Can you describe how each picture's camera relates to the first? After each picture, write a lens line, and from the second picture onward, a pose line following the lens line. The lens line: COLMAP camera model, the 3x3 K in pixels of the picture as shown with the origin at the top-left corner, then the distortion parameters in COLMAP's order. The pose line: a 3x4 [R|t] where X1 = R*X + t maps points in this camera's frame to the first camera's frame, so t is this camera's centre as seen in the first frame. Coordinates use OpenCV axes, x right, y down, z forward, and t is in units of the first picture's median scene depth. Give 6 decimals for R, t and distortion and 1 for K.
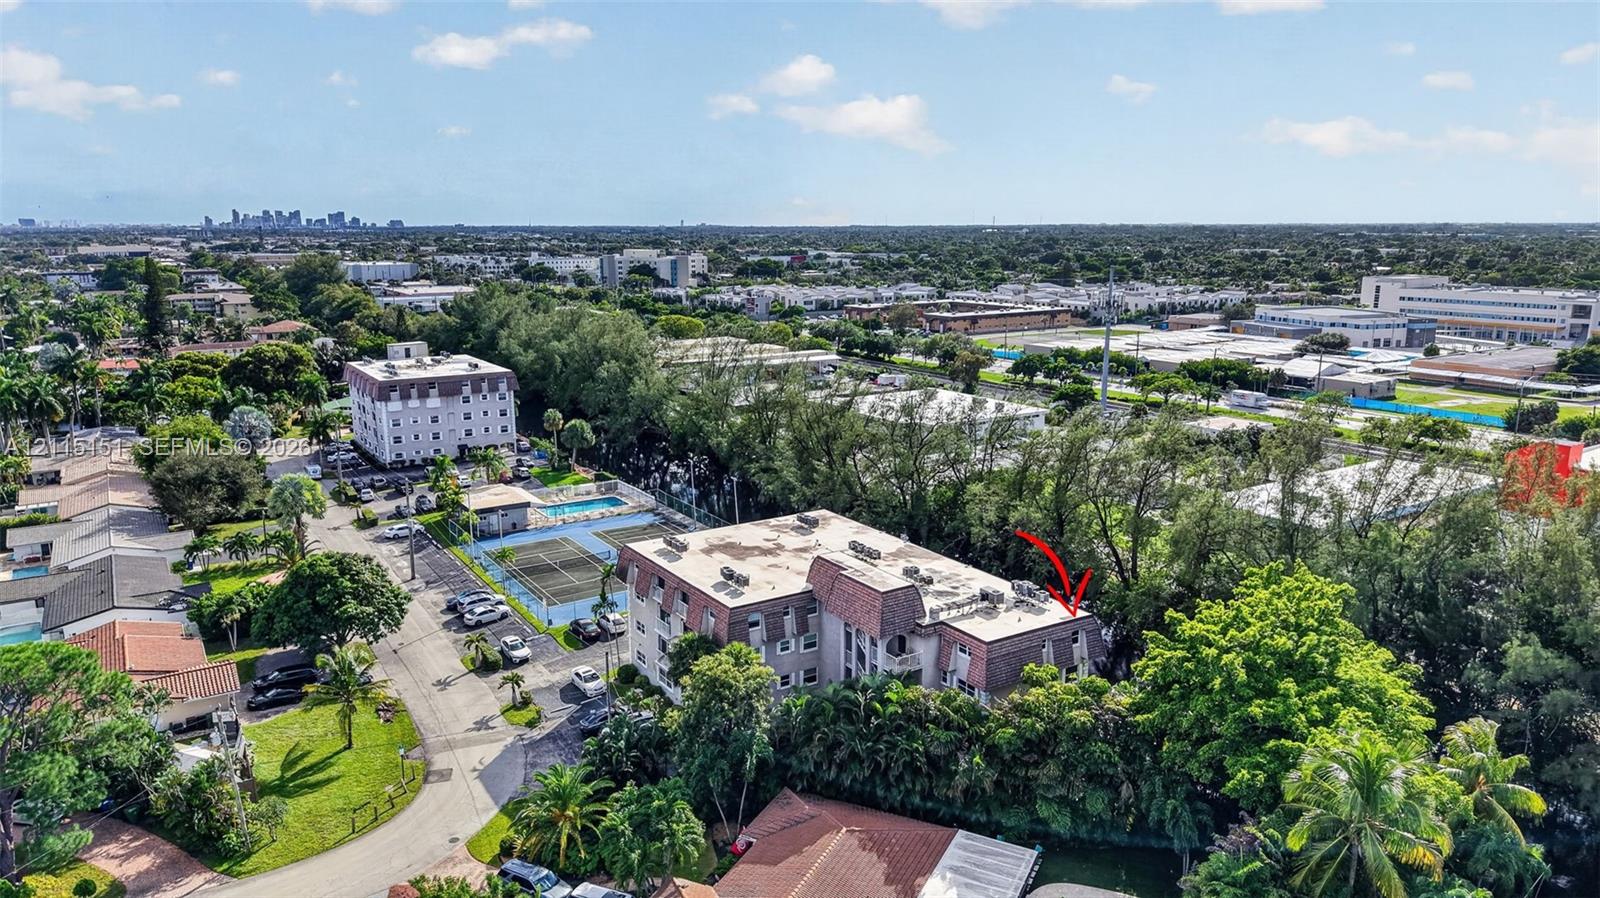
lens RADIAL K [[1058.1, 0, 800.0], [0, 1058.1, 449.0], [0, 0, 1]] dist [0.054178, -0.070648]
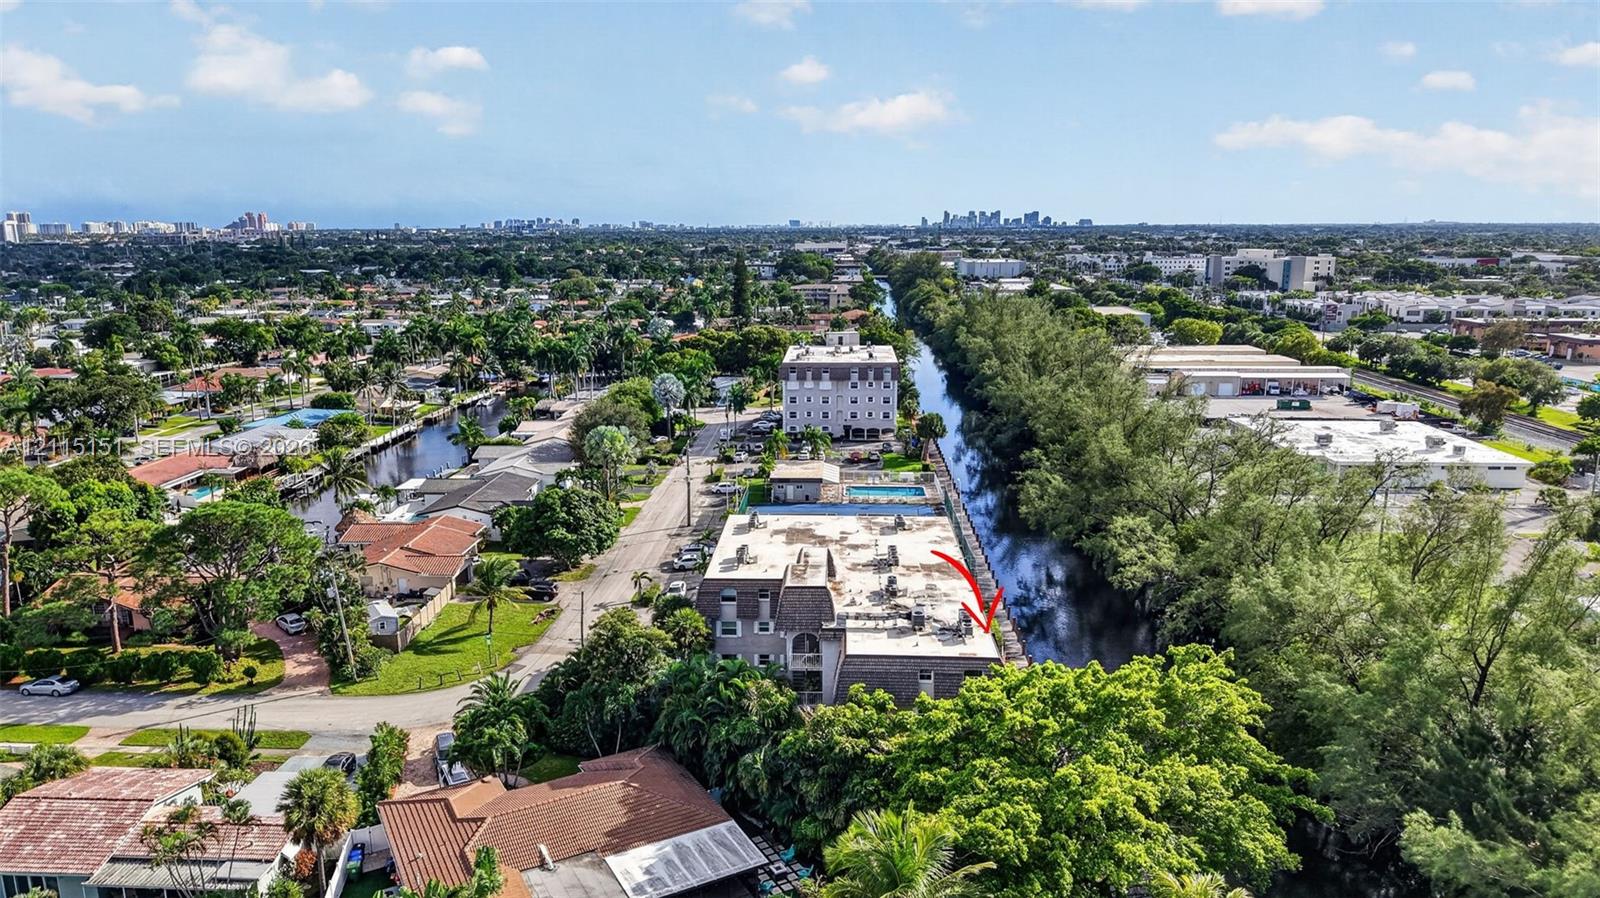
lens RADIAL K [[1058.1, 0, 800.0], [0, 1058.1, 449.0], [0, 0, 1]] dist [0.054178, -0.070648]
pose [[0.815802, 0.118524, -0.566055, 0.196223], [-0.117430, 0.992333, 0.038540, -0.011858], [0.566283, 0.035031, 0.823466, 0.045834]]
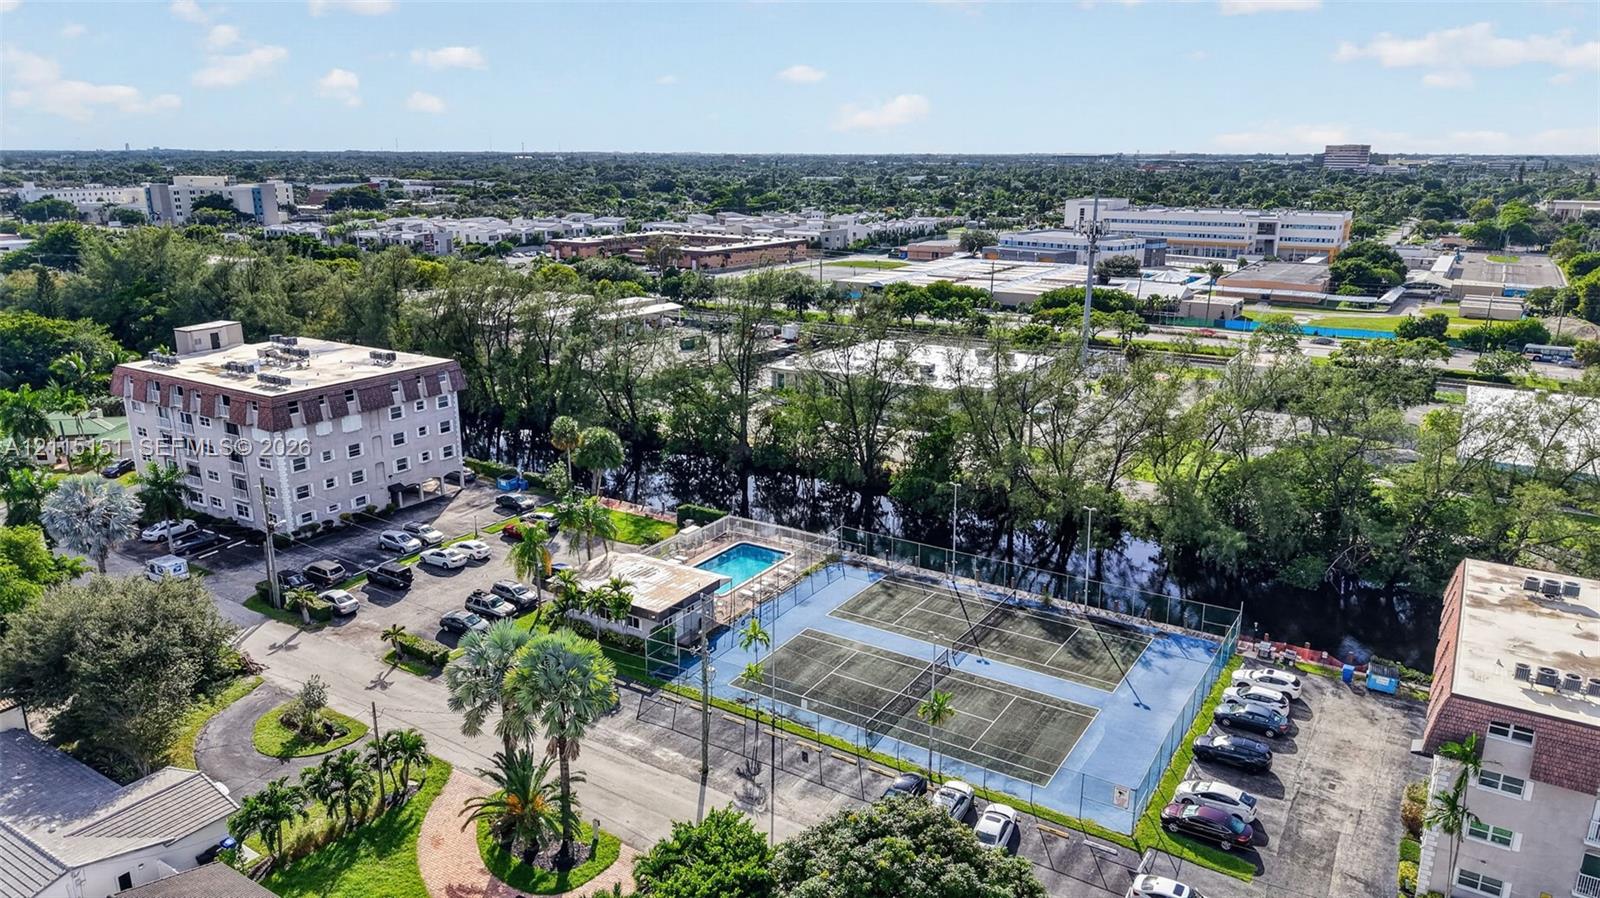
lens RADIAL K [[1058.1, 0, 800.0], [0, 1058.1, 449.0], [0, 0, 1]] dist [0.054178, -0.070648]
pose [[0.904850, -0.108800, 0.411593, -0.259477], [0.082520, 0.993280, 0.081149, -0.040632], [-0.417656, -0.039463, 0.907748, 0.243151]]
